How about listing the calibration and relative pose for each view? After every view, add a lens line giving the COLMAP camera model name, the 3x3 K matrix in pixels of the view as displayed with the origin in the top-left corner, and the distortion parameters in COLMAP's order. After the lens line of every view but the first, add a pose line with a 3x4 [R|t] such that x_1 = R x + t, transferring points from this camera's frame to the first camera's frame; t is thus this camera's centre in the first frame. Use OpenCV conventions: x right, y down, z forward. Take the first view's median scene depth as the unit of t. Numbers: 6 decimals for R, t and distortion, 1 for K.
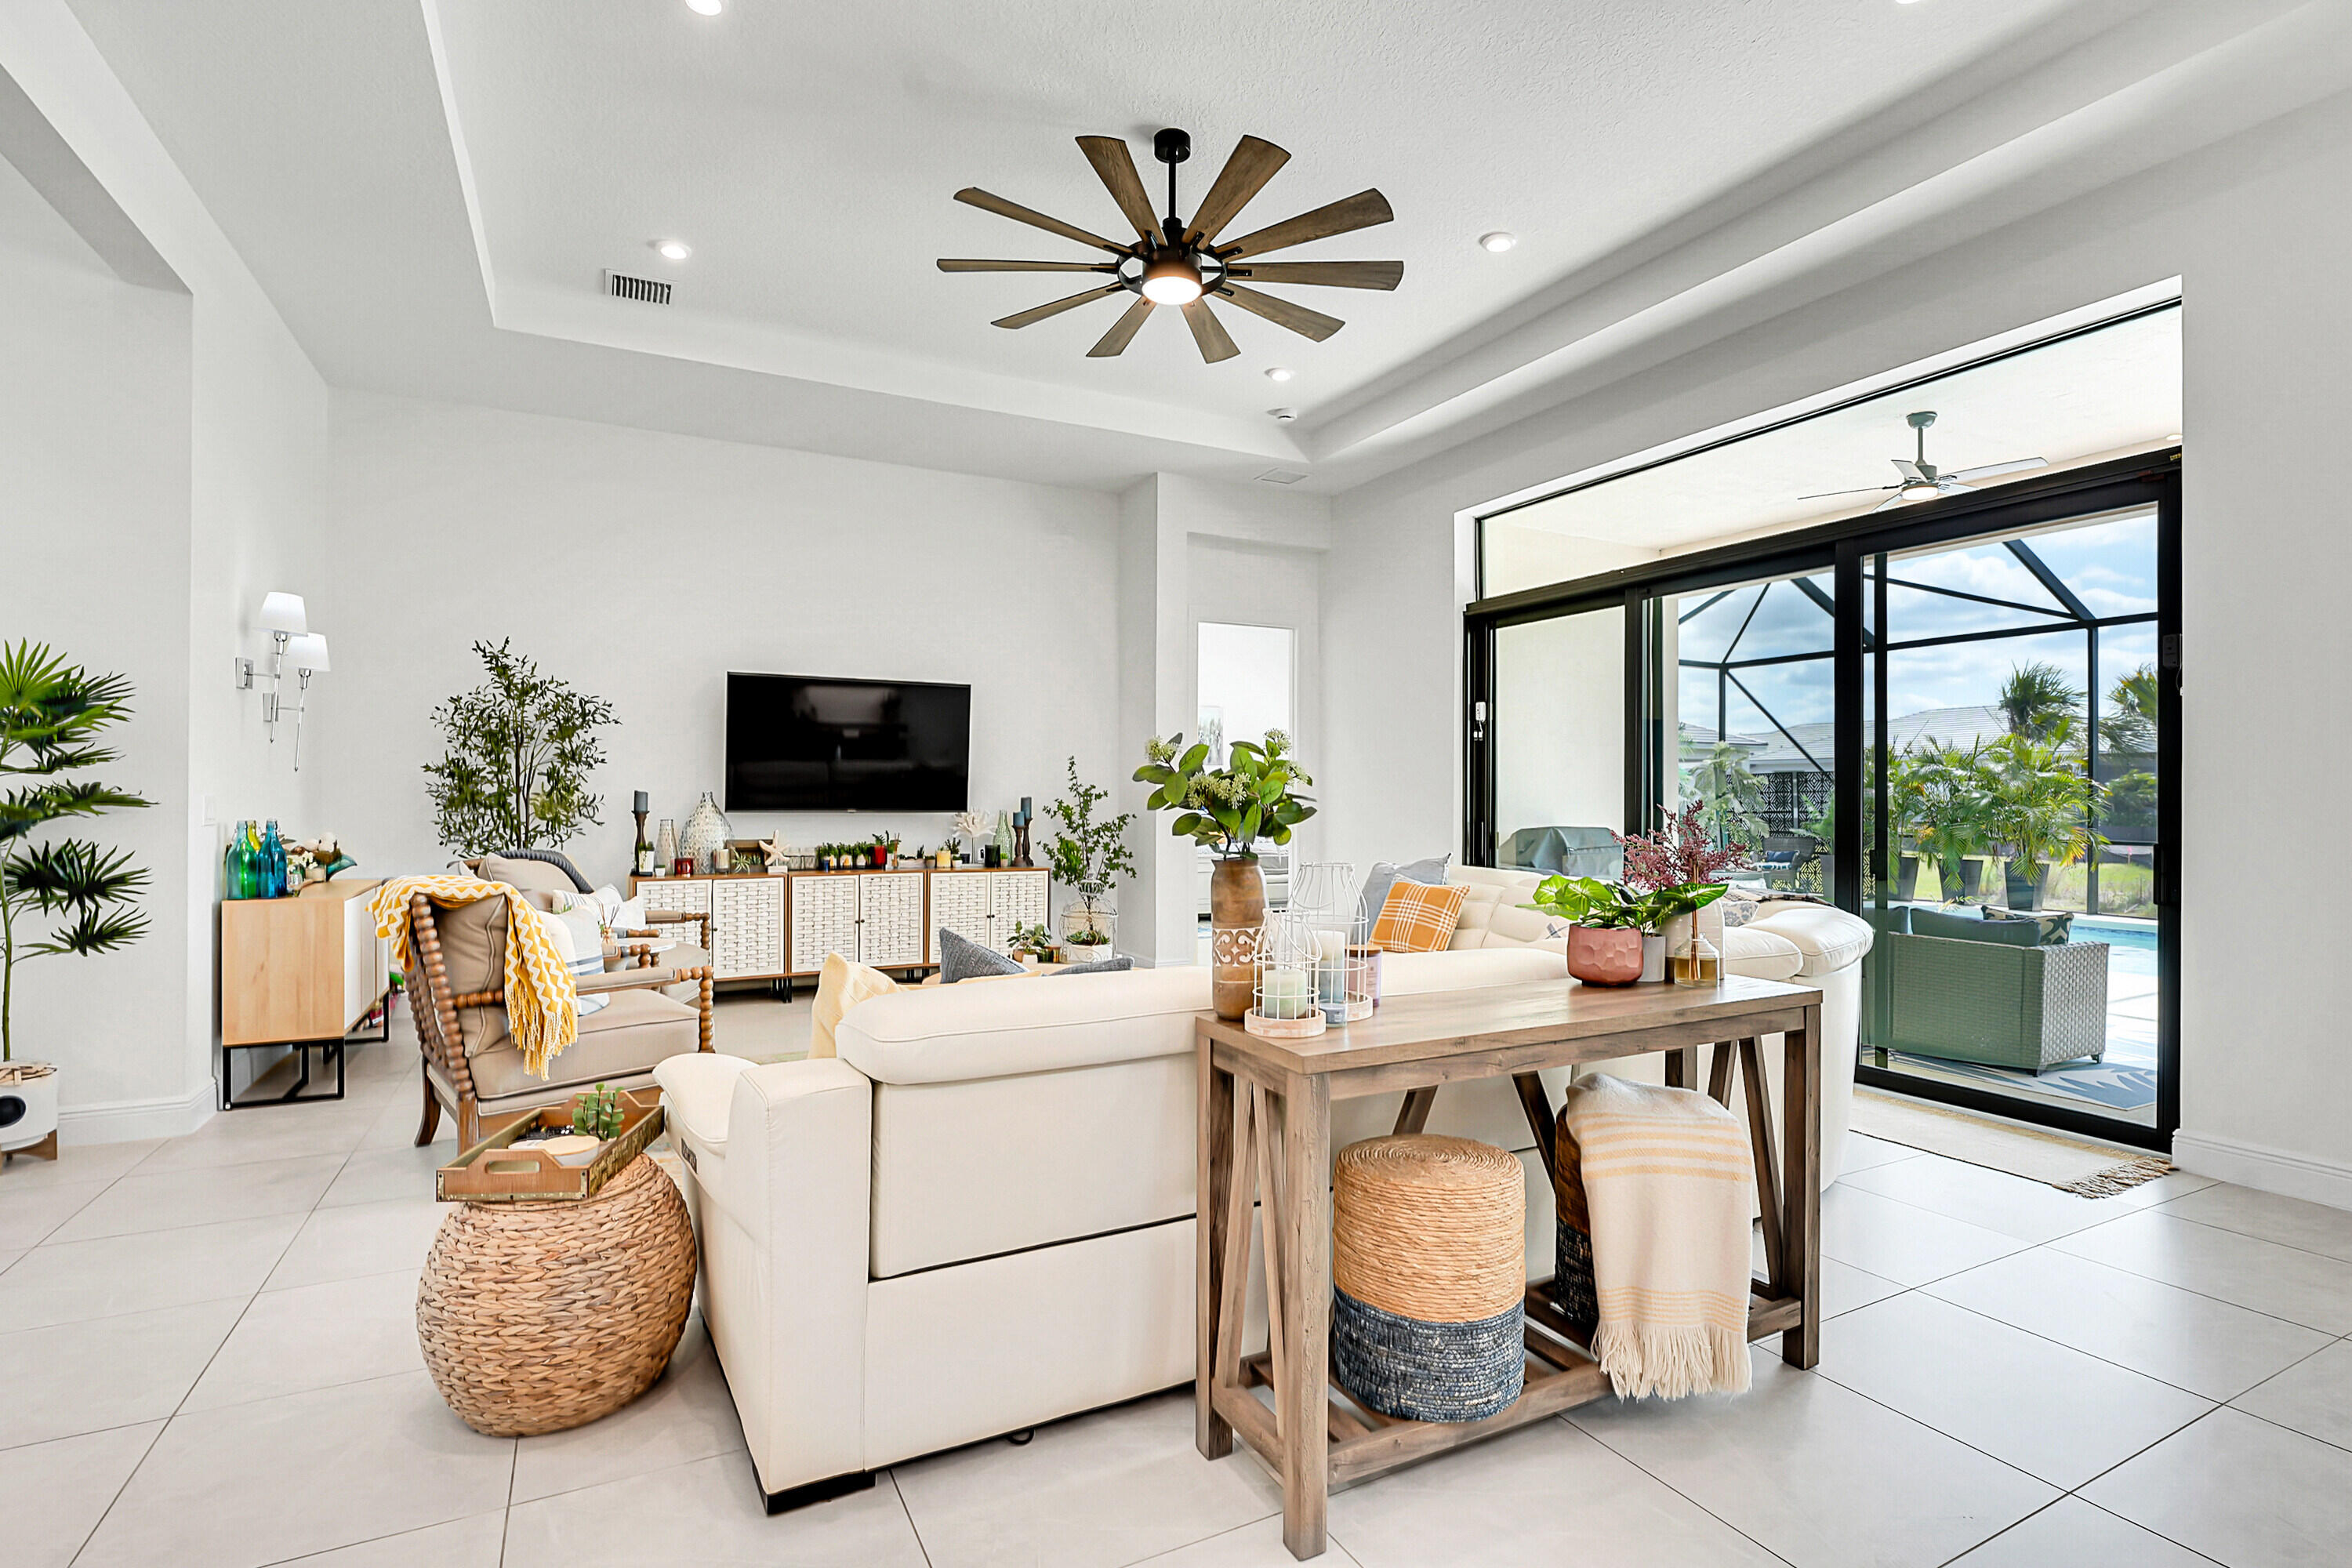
lens RADIAL K [[1102.8, 0, 1156.3], [0, 1102.8, 780.4], [0, 0, 1]] dist [-0.000794, -0.000188]
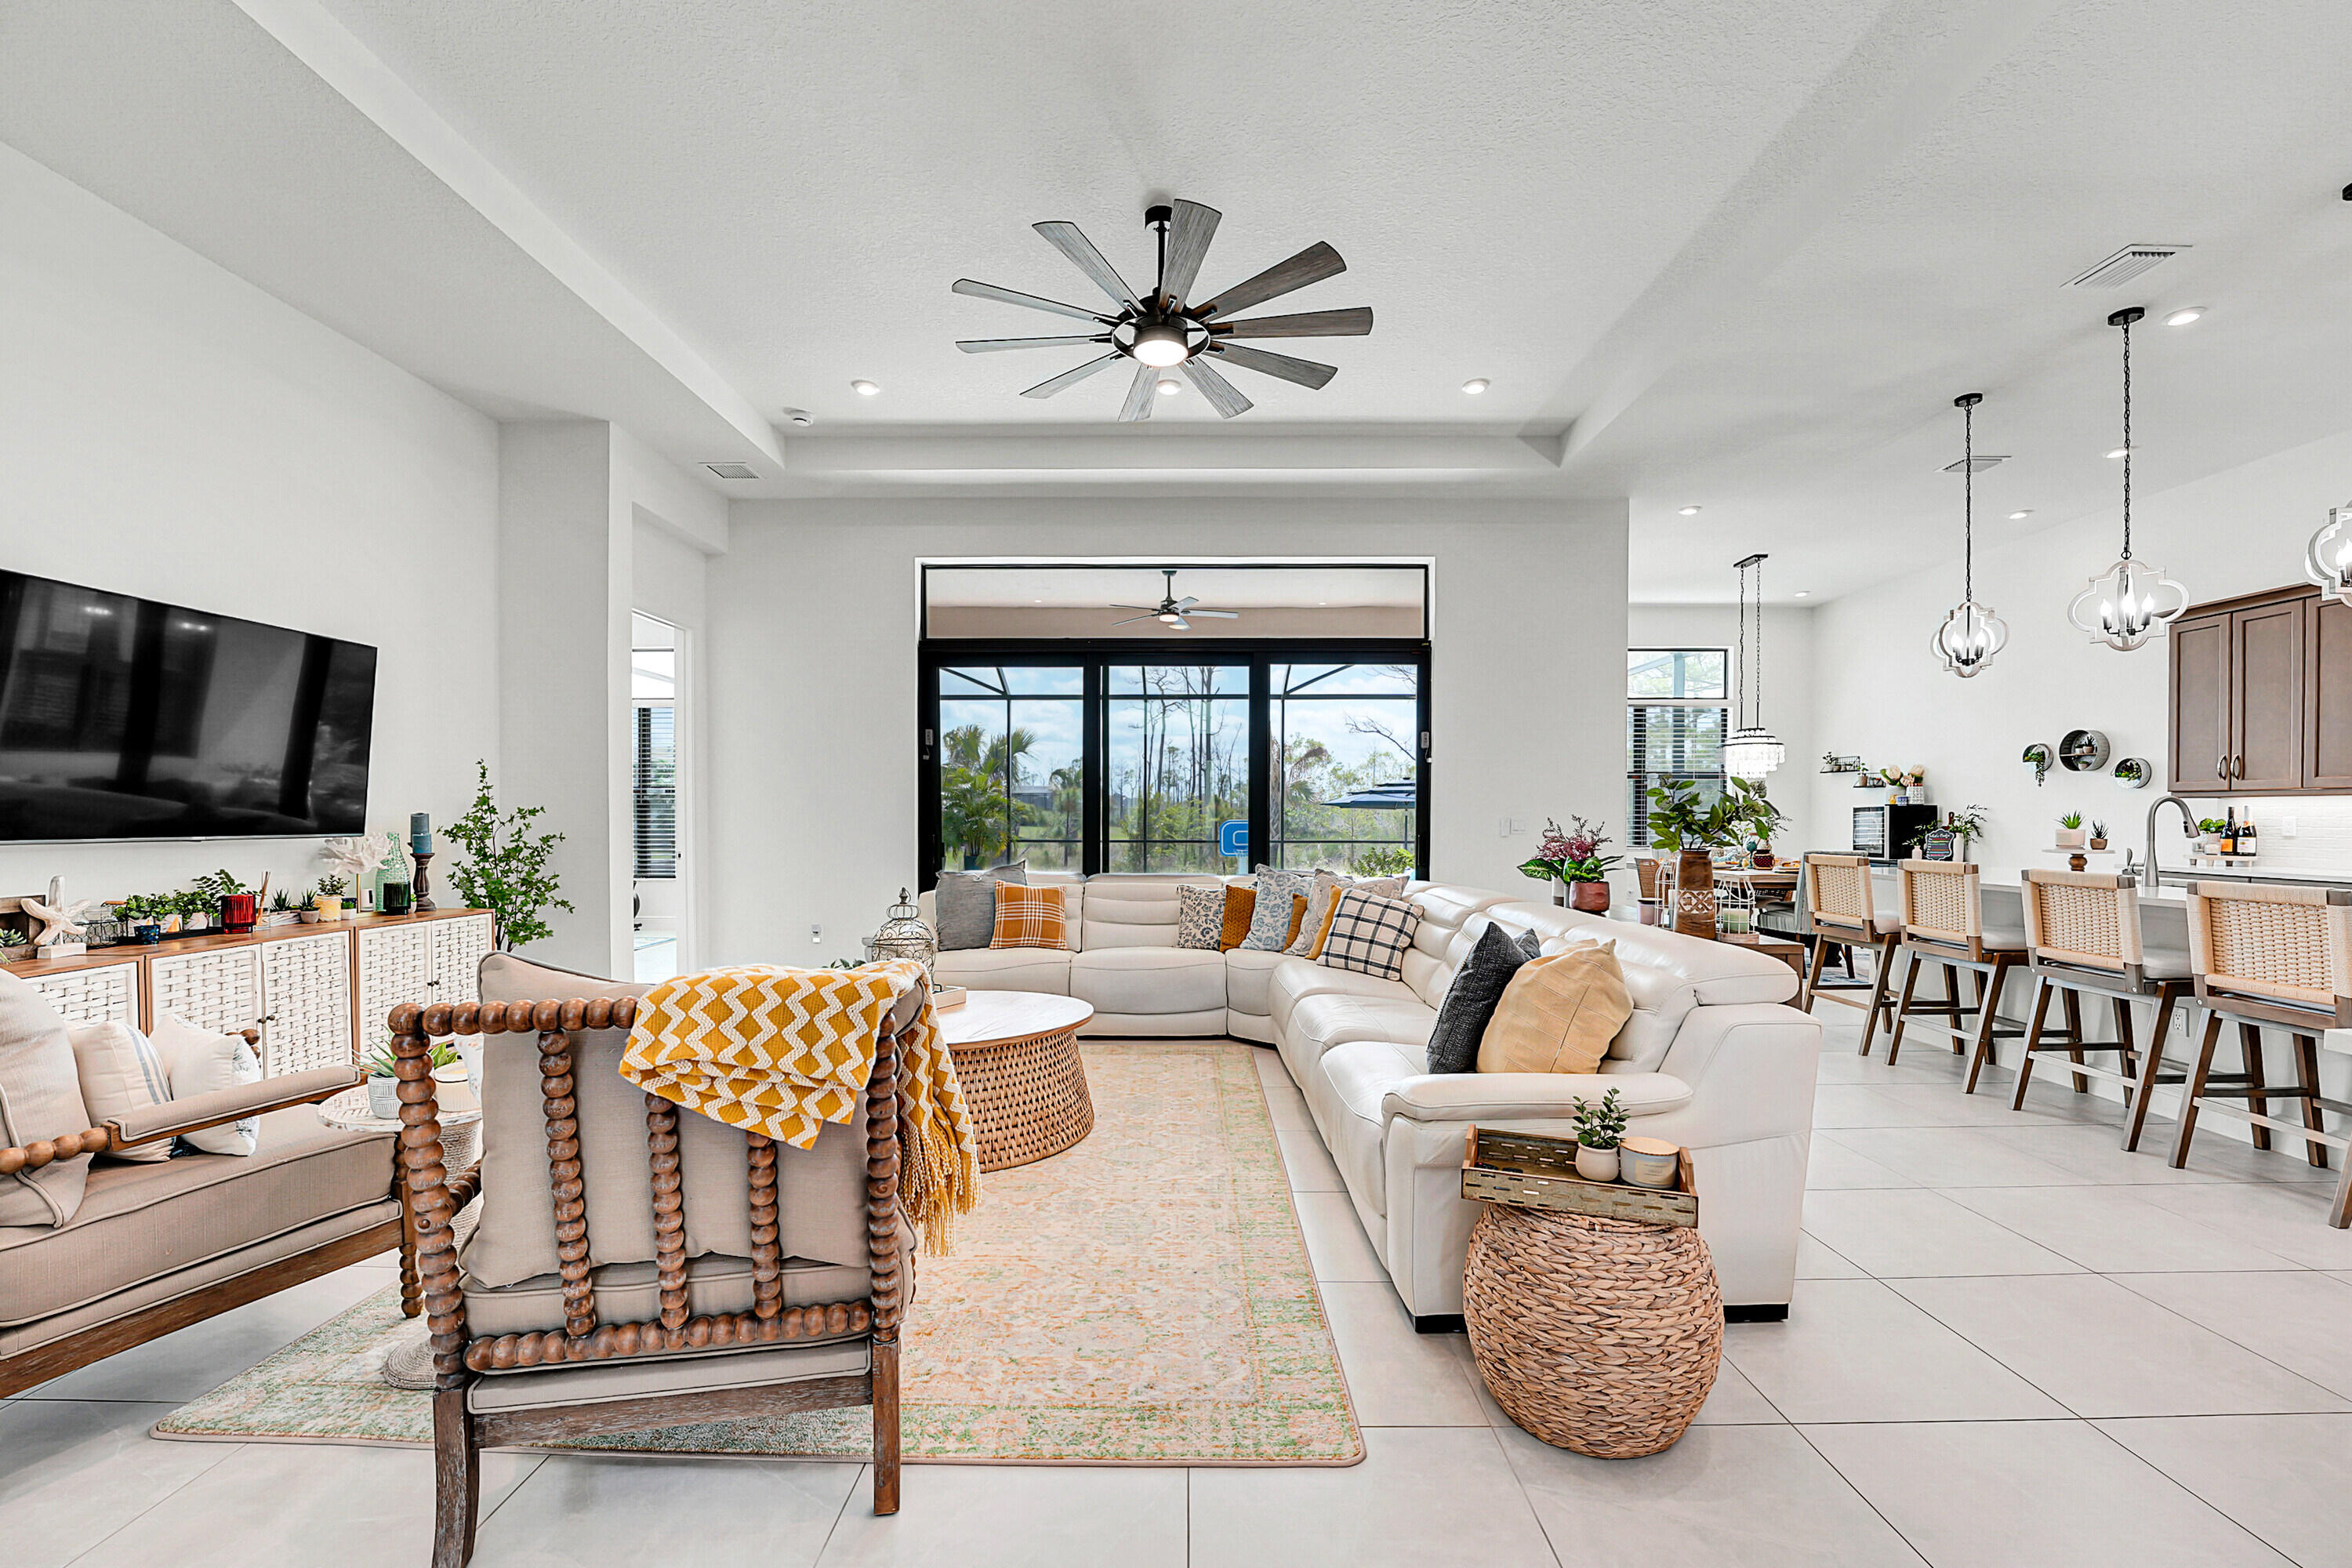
lens RADIAL K [[977.9, 0, 1171.8], [0, 977.9, 825.6], [0, 0, 1]] dist [-0.021943, 0.000002]
pose [[0.458922, -0.012988, 0.888381, -0.483820], [-0.013553, 0.999674, 0.021617, 0.003609], [-0.888373, -0.021961, 0.458597, 0.303725]]
